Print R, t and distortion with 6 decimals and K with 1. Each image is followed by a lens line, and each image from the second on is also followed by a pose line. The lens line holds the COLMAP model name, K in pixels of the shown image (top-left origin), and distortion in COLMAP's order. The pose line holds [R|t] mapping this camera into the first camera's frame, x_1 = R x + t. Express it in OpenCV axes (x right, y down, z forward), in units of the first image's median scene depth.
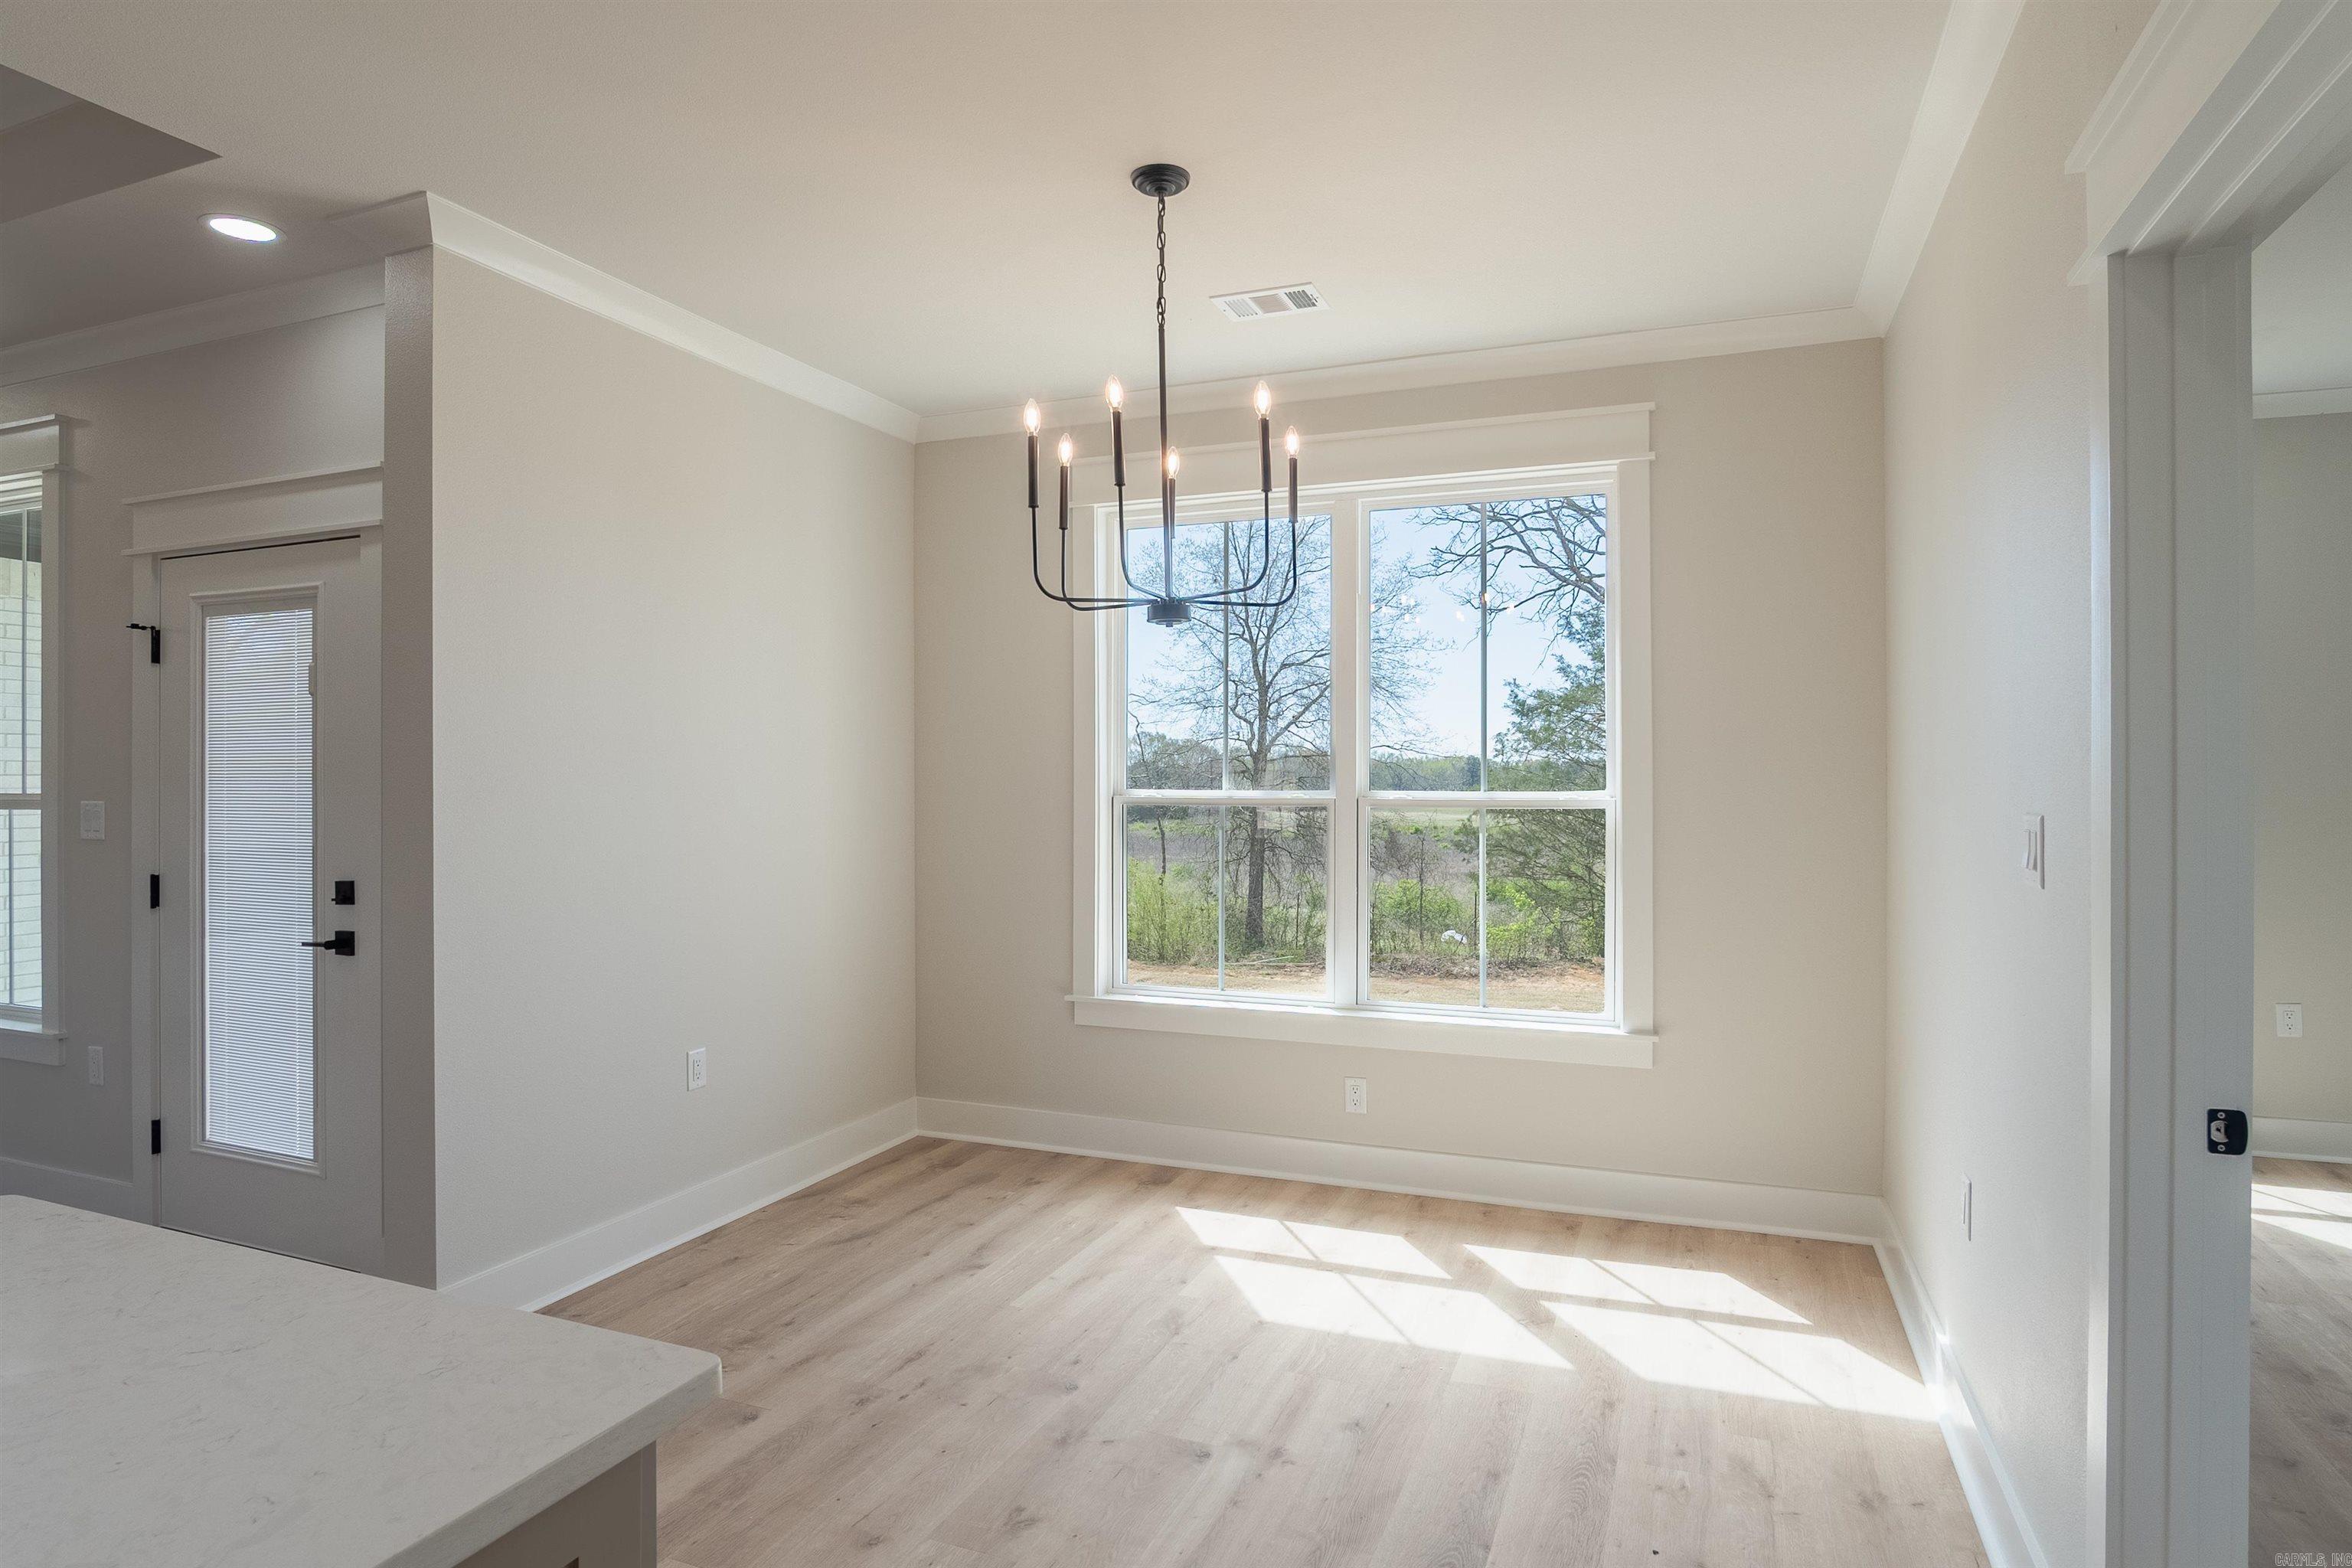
lens RADIAL K [[1279.7, 0, 1191.2], [0, 1279.7, 802.0], [0, 0, 1]] dist [-0.043344, 0.012837]
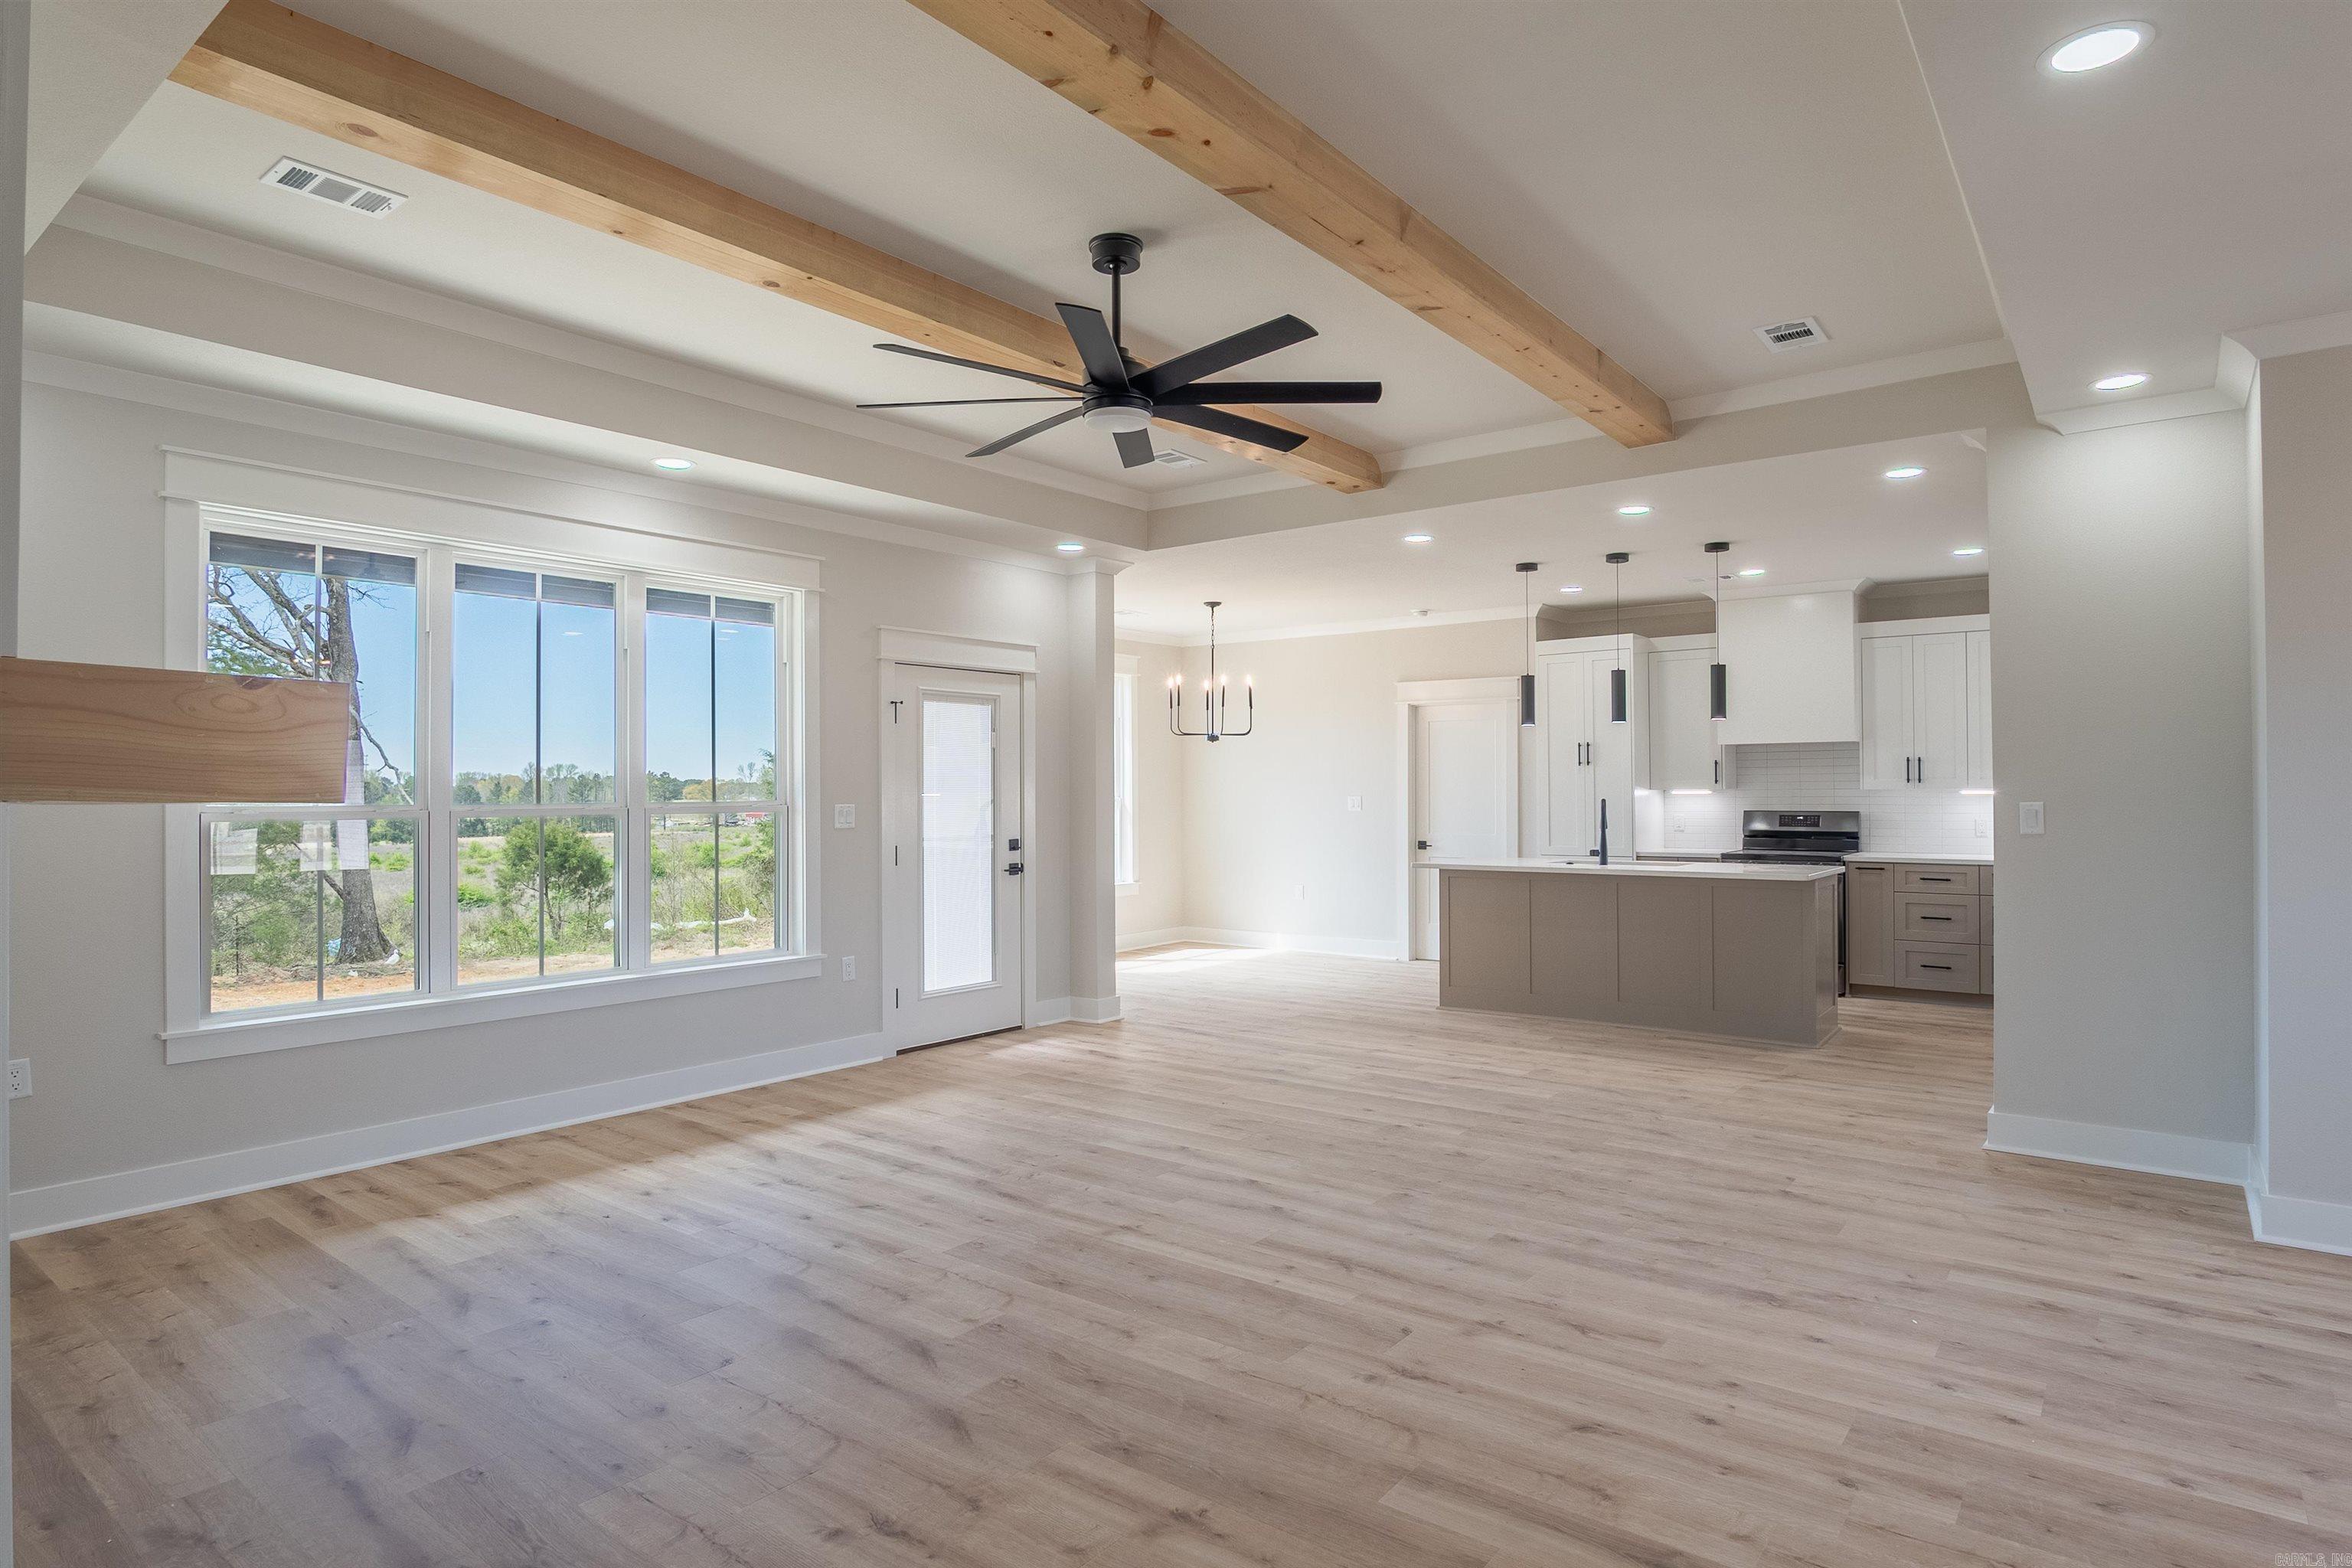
lens RADIAL K [[1279.7, 0, 1173.6], [0, 1279.7, 780.2], [0, 0, 1]] dist [-0.043344, 0.012837]
pose [[0.276350, 0.008000, 0.961024, -2.447704], [0.019827, 0.999705, -0.014024, 0.000849], [-0.960853, 0.022930, 0.276109, 0.152966]]
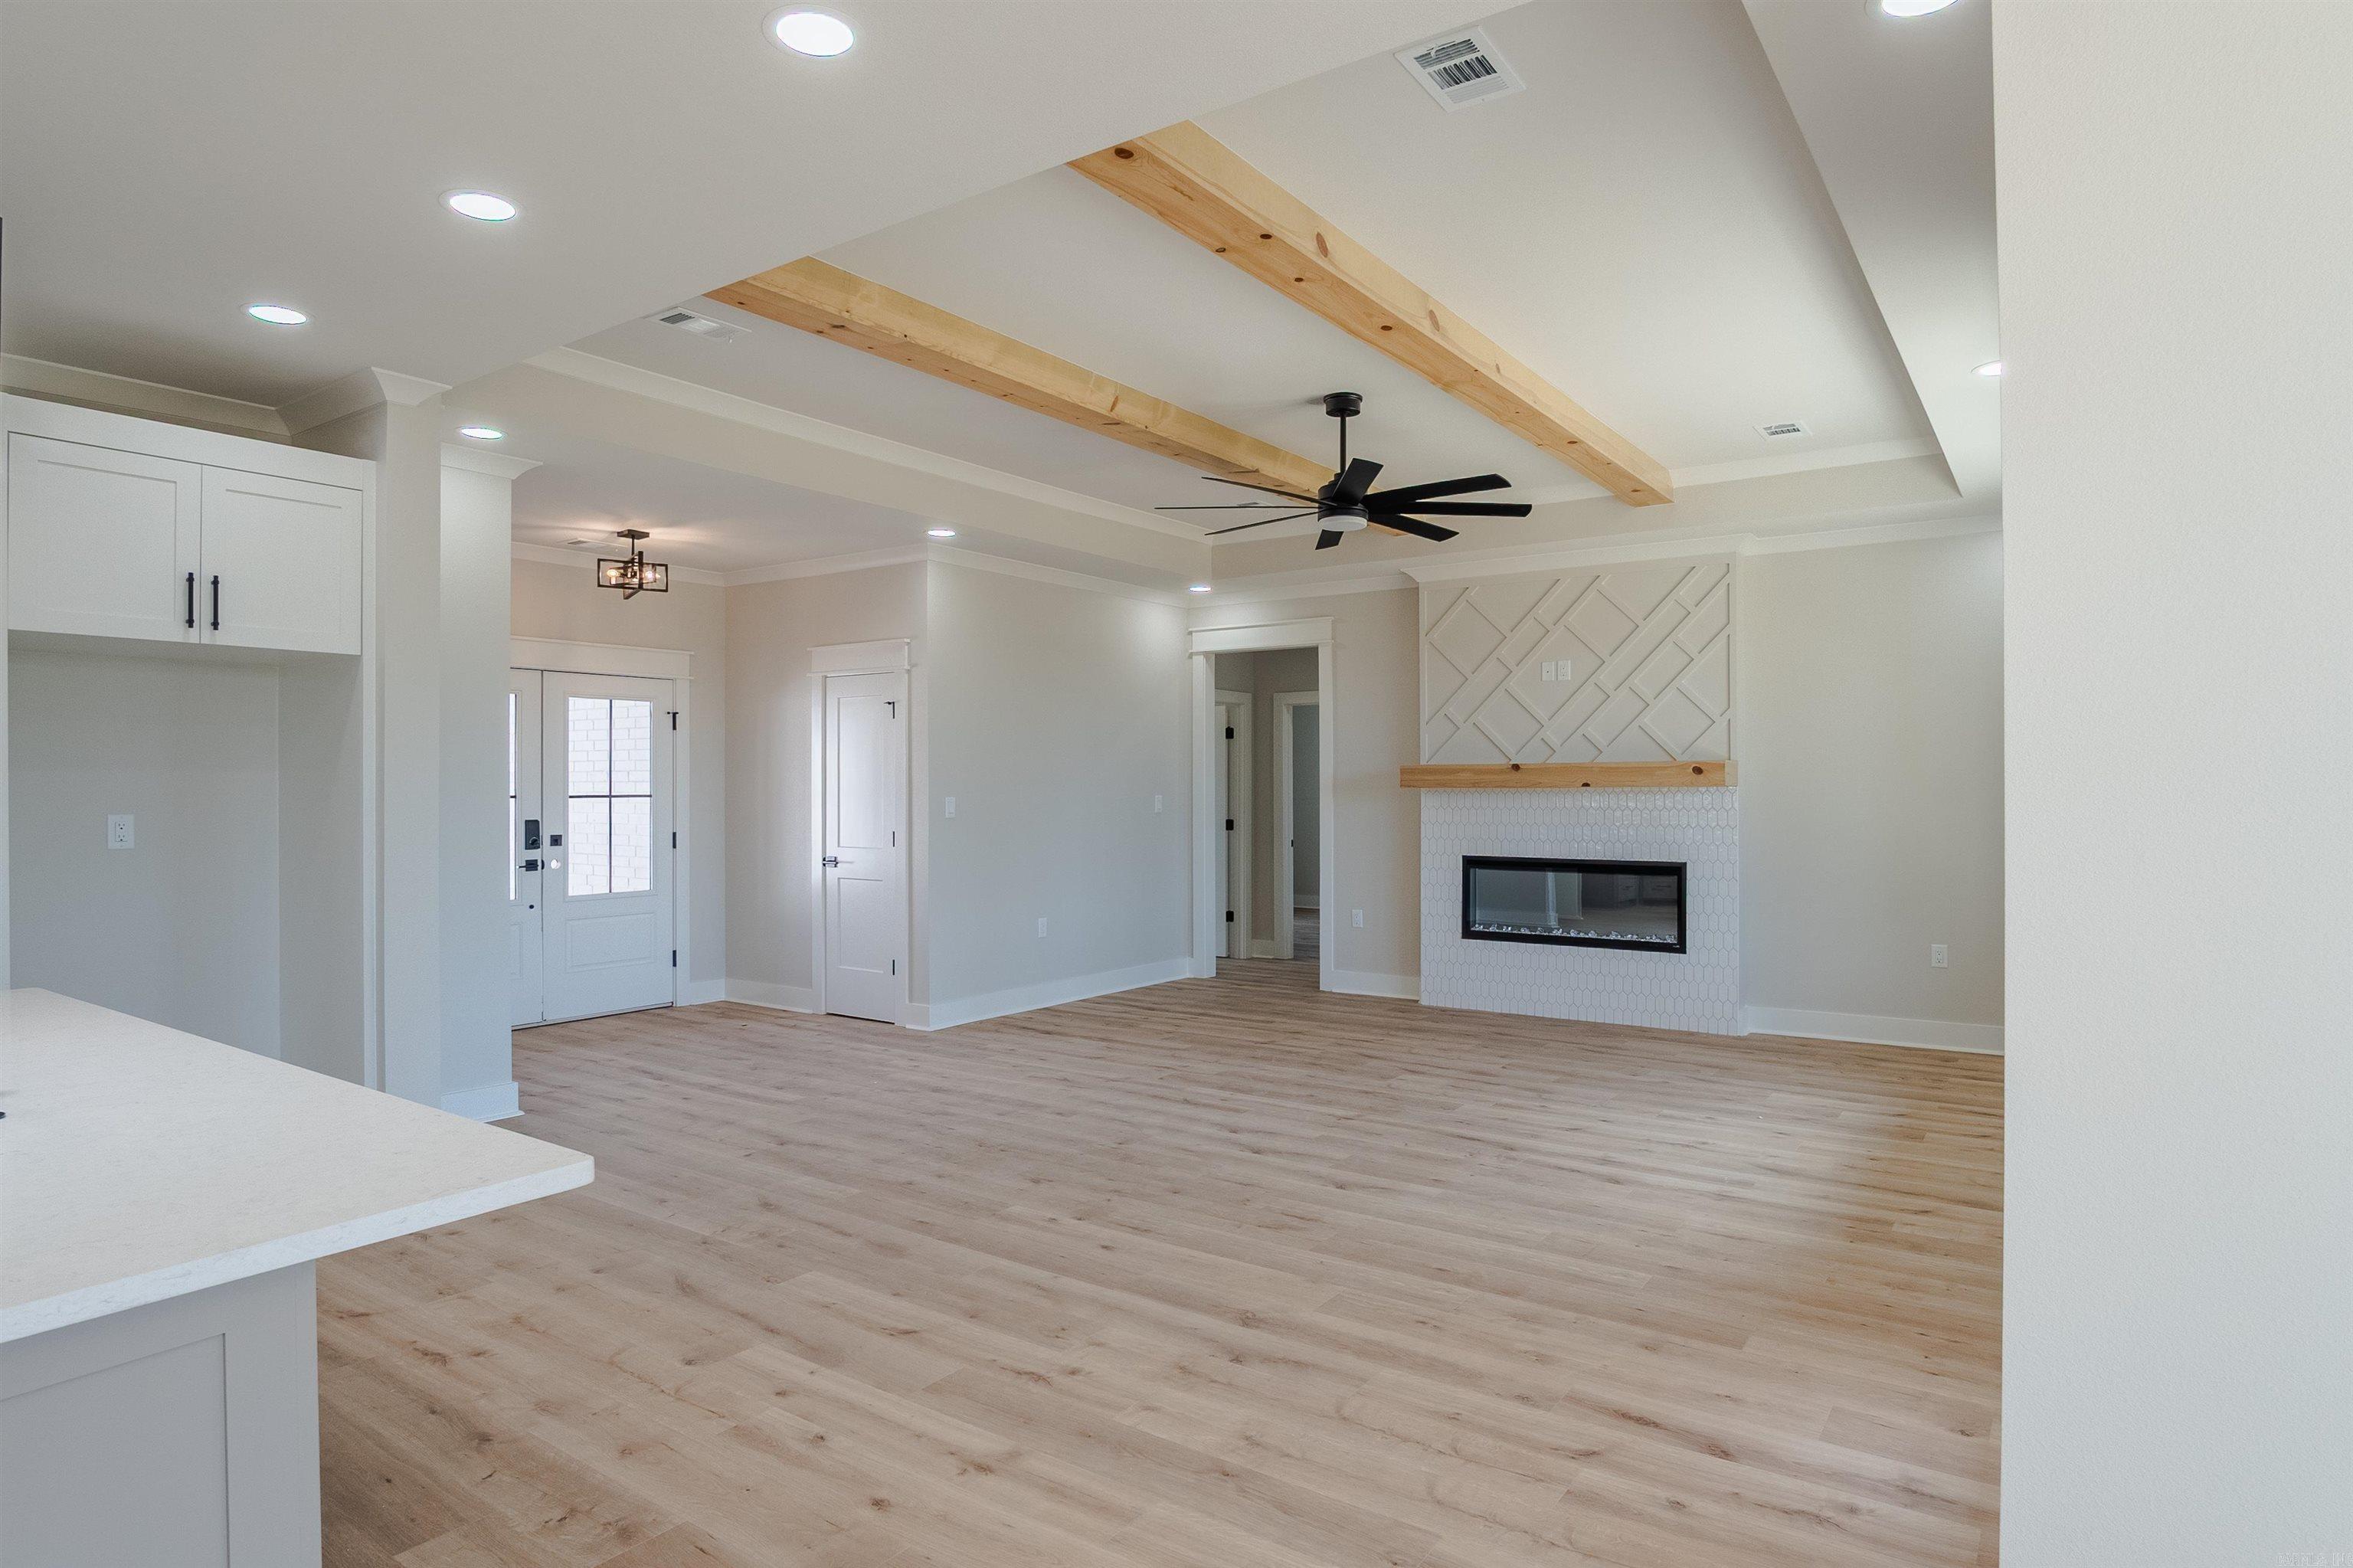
lens RADIAL K [[1280.3, 0, 1196.2], [0, 1280.3, 782.1], [0, 0, 1]] dist [-0.043344, 0.012837]
pose [[-0.214562, -0.003417, -0.976704, 0.009679], [-0.015202, 0.999884, -0.000159, -0.007164], [0.976592, 0.014813, -0.214589, 0.634421]]
